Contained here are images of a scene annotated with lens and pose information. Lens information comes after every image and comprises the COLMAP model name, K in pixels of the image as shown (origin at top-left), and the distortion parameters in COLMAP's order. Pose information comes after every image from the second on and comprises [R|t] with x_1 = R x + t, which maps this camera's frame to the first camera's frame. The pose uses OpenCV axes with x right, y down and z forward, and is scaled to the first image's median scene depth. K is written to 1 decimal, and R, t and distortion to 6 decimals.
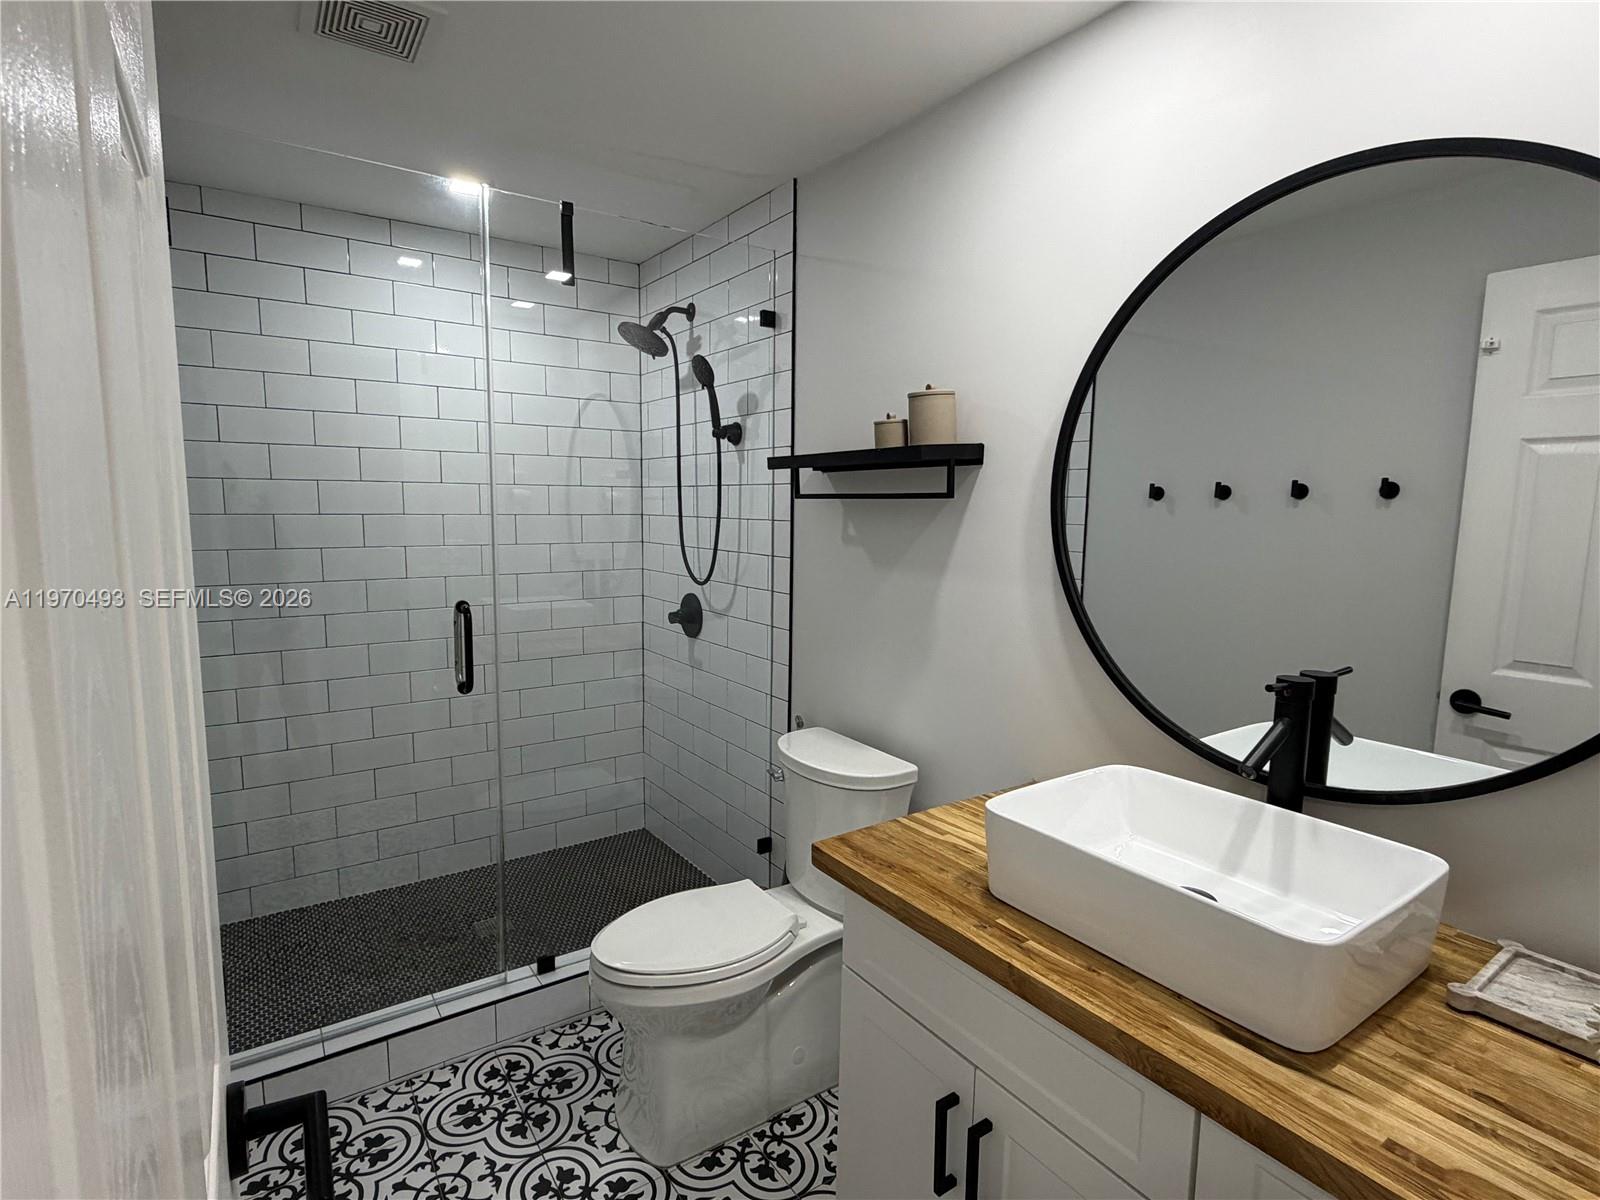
lens RADIAL K [[811.5, 0, 794.4], [0, 811.5, 602.5], [0, 0, 1]] dist [0.000438, 0.000713]
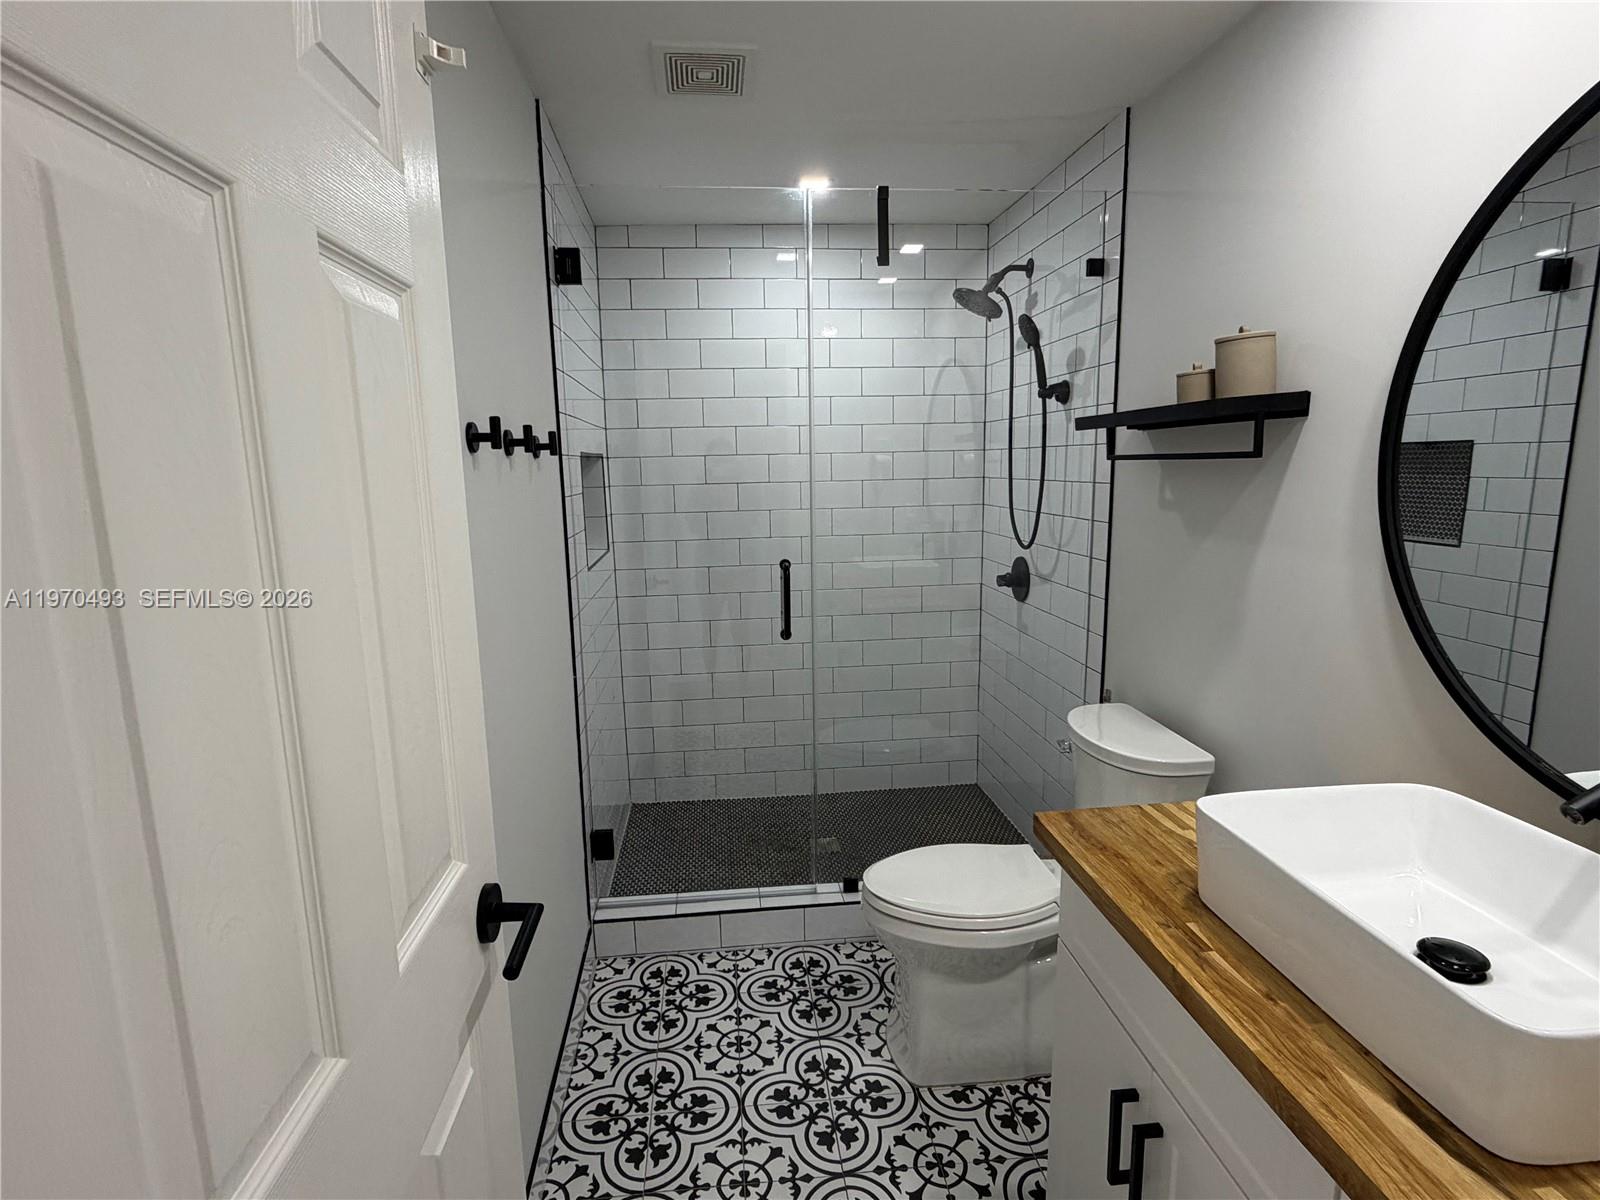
lens RADIAL K [[811.5, 0, 794.4], [0, 811.5, 602.5], [0, 0, 1]] dist [0.000438, 0.000713]
pose [[0.876987, 0.052261, -0.477664, 0.170148], [-0.027557, 0.997902, 0.058585, -0.009898], [0.479723, -0.038215, 0.876587, -0.008610]]
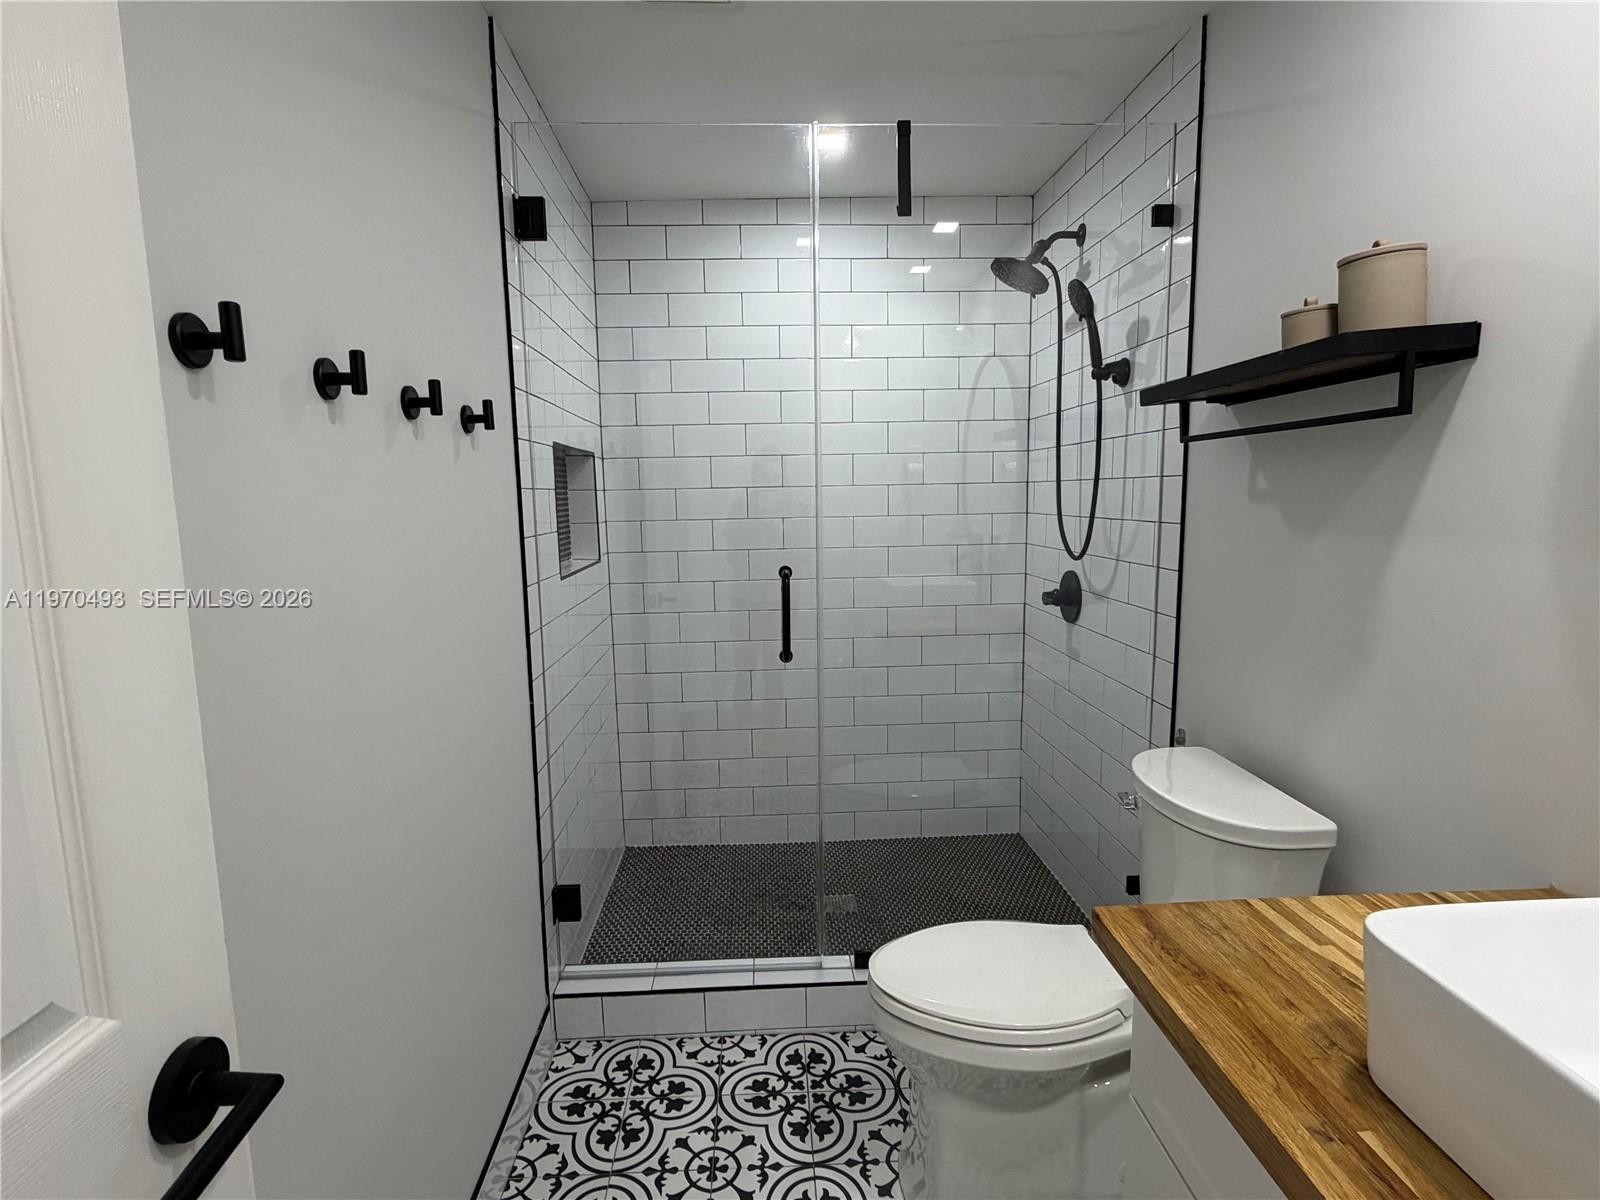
lens RADIAL K [[811.5, 0, 794.4], [0, 811.5, 602.5], [0, 0, 1]] dist [0.000438, 0.000713]
pose [[0.849315, 0.043099, -0.526124, 0.120179], [-0.035475, 0.999068, 0.024575, 0.018154], [0.526693, -0.002208, 0.850052, 0.198380]]
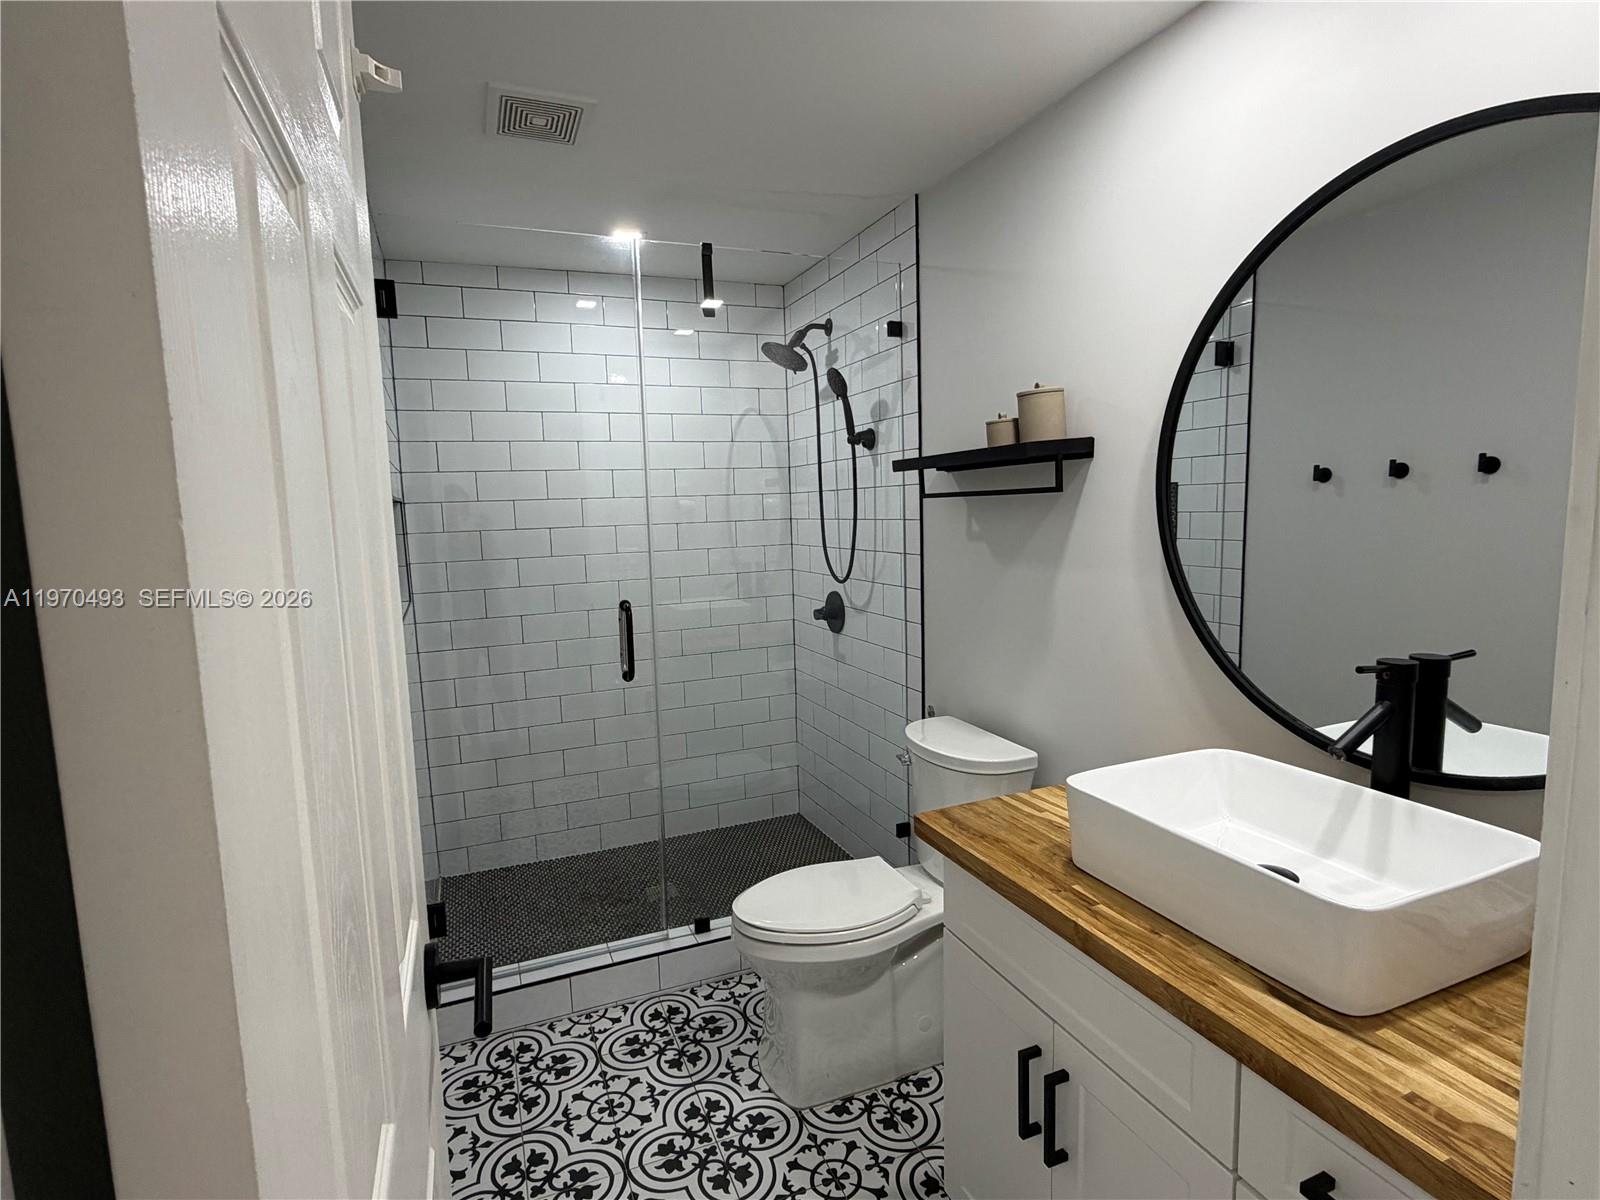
lens RADIAL K [[811.2, 0, 793.7], [0, 811.2, 601.5], [0, 0, 1]] dist [-0.000202, 0.002003]
pose [[0.976489, -0.017200, -0.214880, 0.076956], [0.016628, 0.999852, -0.004469, 0.009252], [0.214925, 0.000791, 0.976630, -0.075260]]
